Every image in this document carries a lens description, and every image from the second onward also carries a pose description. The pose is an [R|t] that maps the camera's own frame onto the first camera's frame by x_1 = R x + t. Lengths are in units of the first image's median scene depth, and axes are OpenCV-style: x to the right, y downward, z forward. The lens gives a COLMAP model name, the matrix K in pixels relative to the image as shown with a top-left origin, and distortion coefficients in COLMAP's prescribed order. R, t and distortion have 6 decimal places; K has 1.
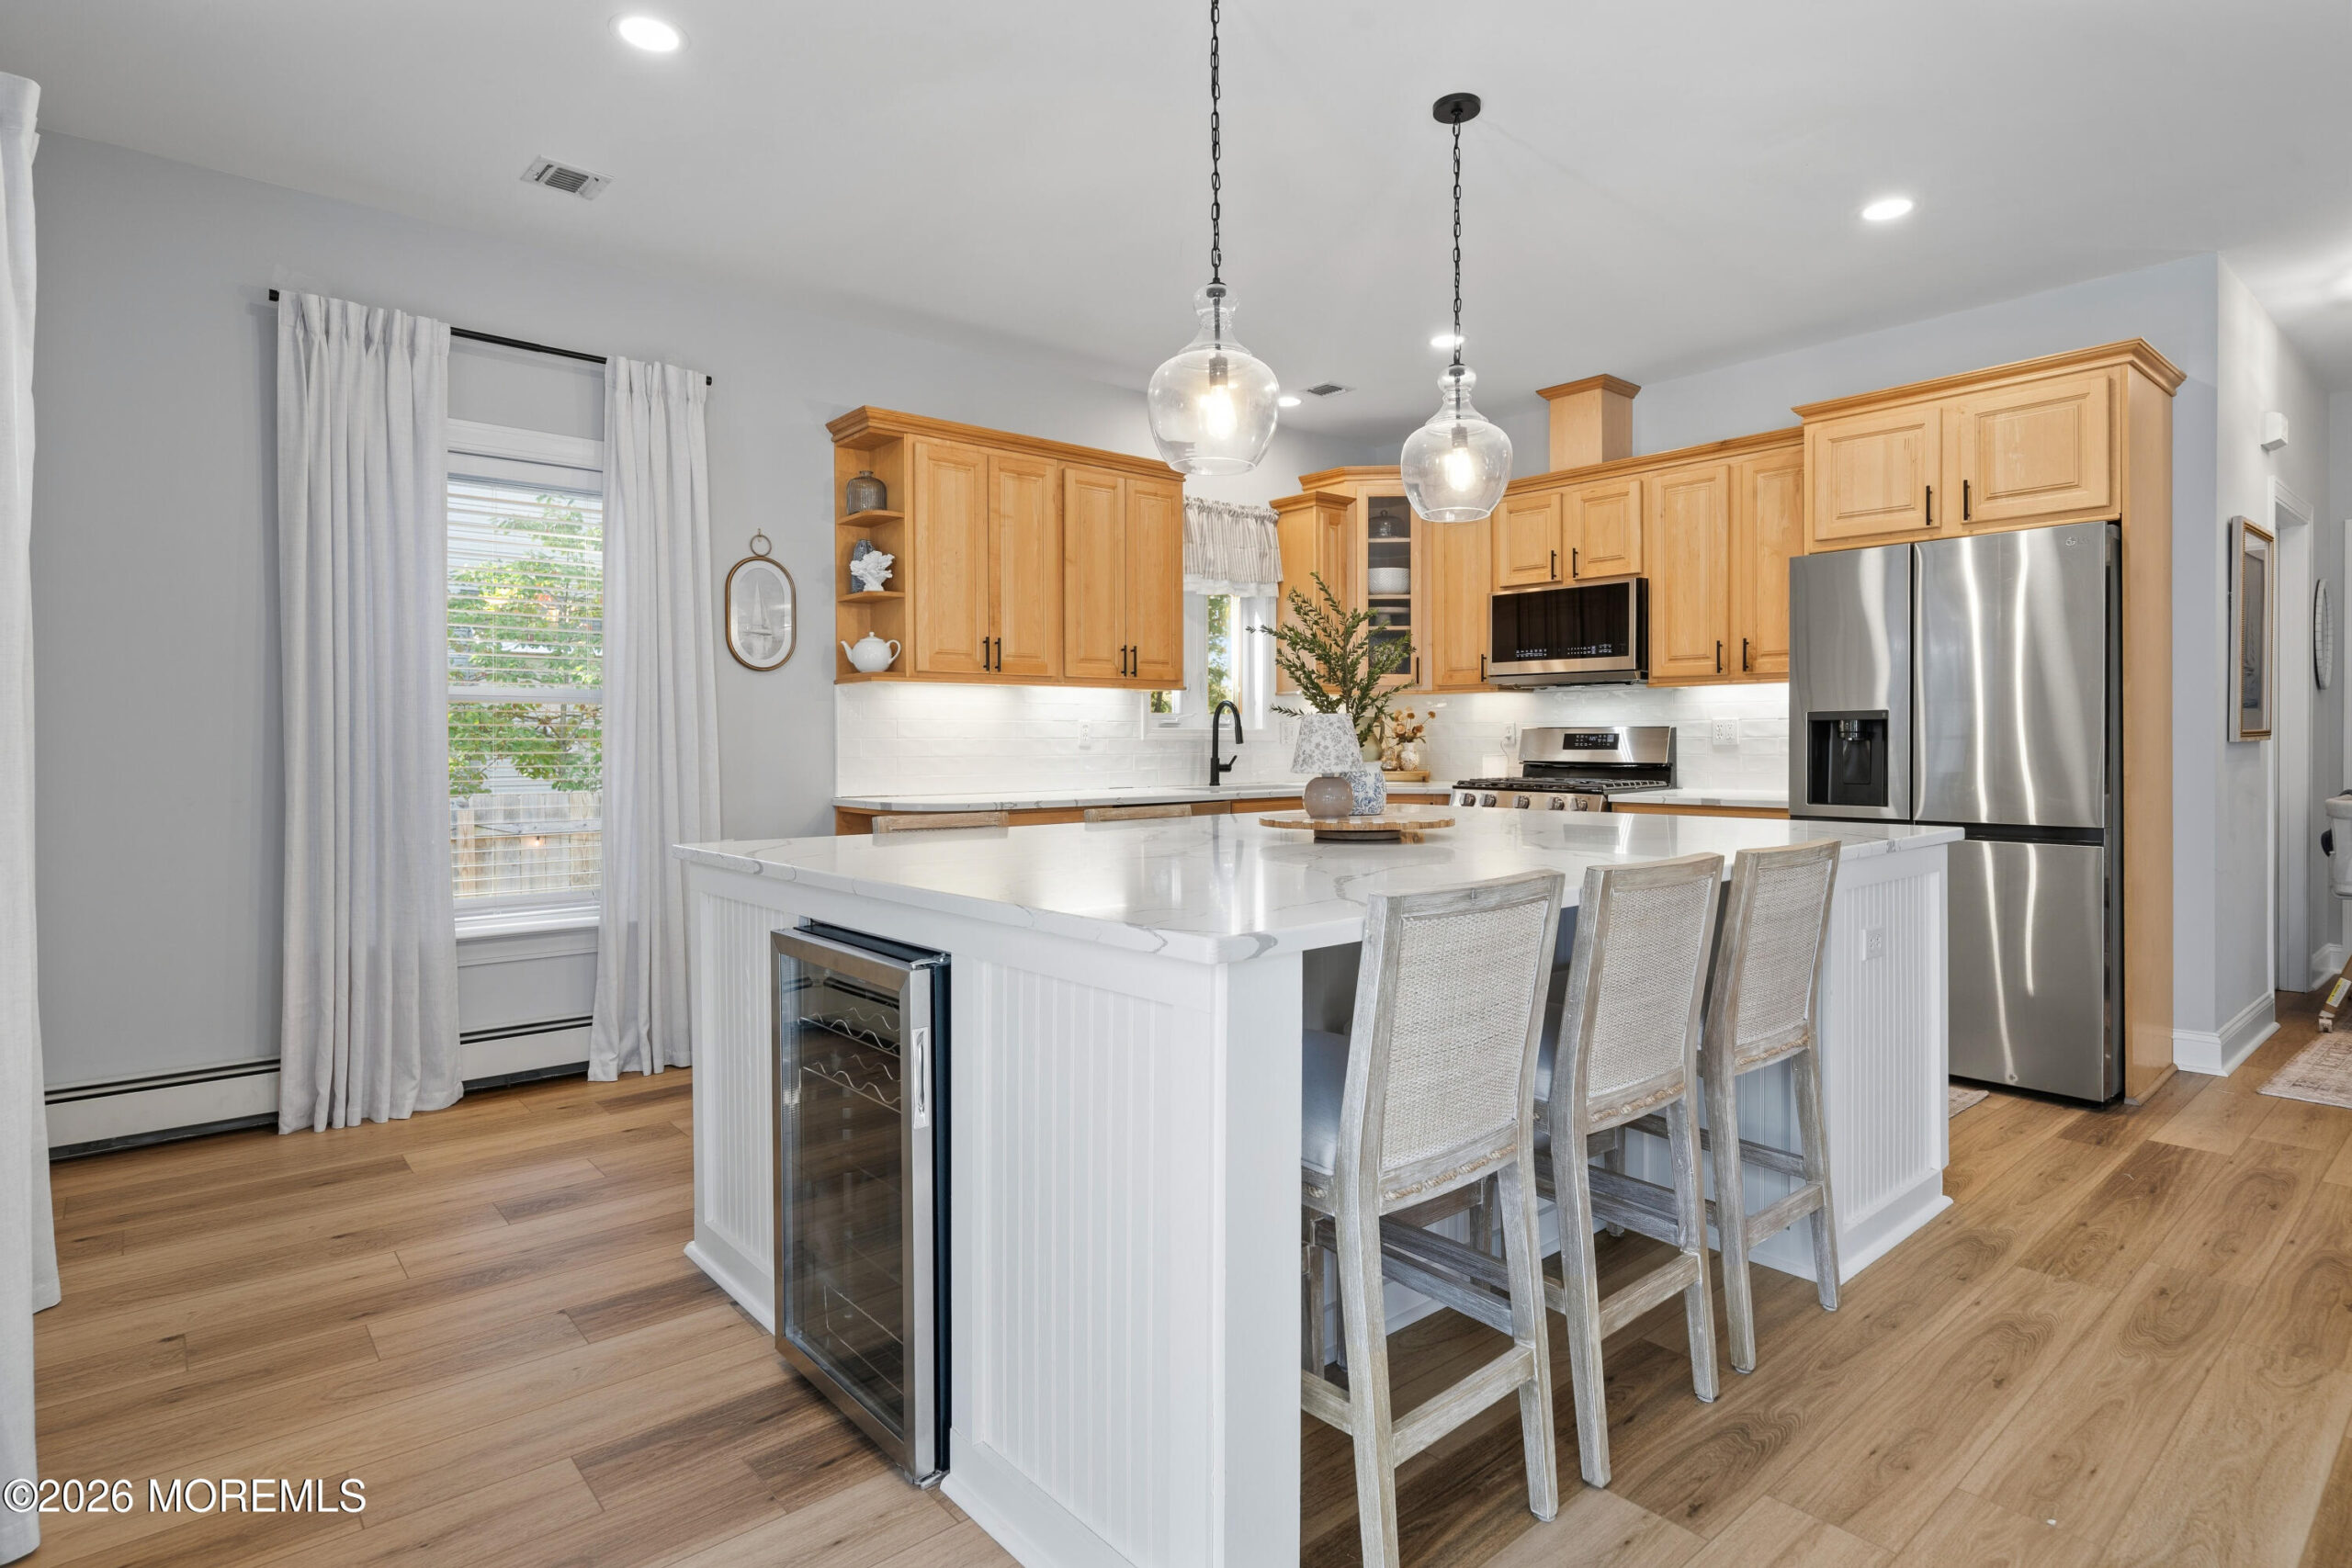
lens RADIAL K [[1223.5, 0, 1133.4], [0, 1223.5, 753.3], [0, 0, 1]] dist [0.001466, 0.001350]
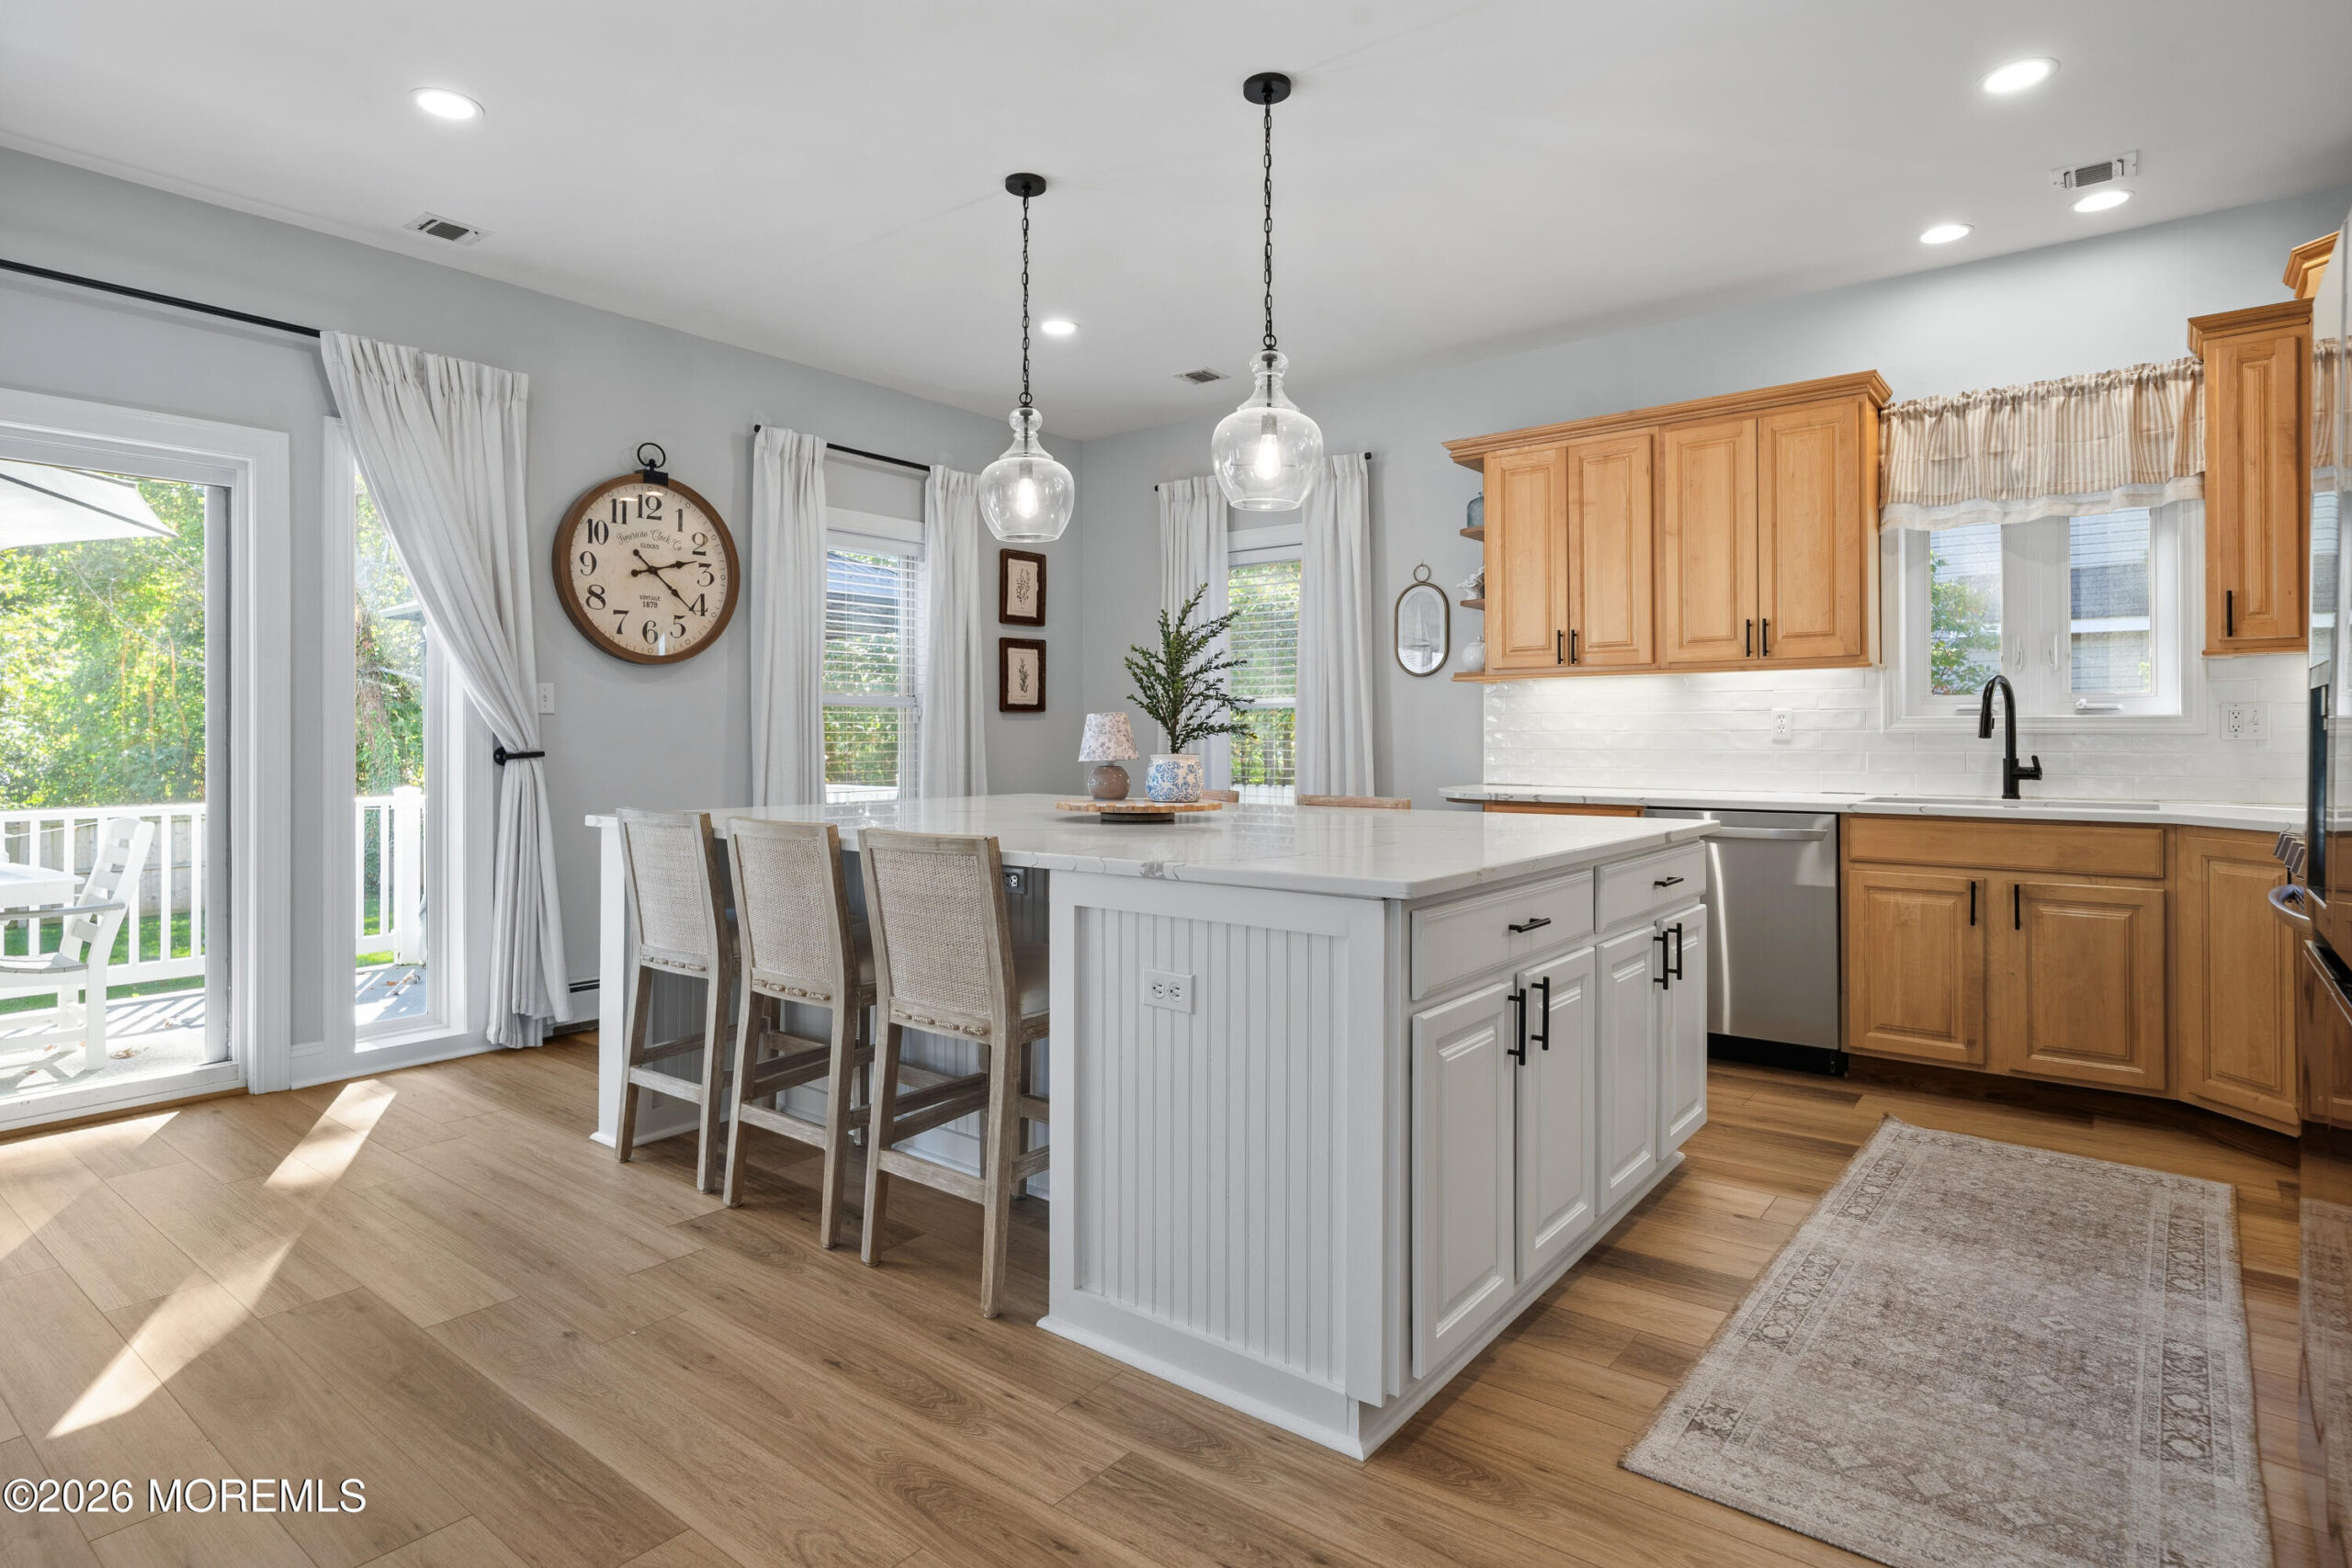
lens RADIAL K [[1223.5, 0, 1168.0], [0, 1223.5, 735.1], [0, 0, 1]] dist [0.001466, 0.001350]
pose [[0.198199, 0.003706, -0.980155, 0.744592], [-0.008280, 0.999964, 0.002107, -0.007918], [0.980127, 0.007698, 0.198223, 0.449670]]
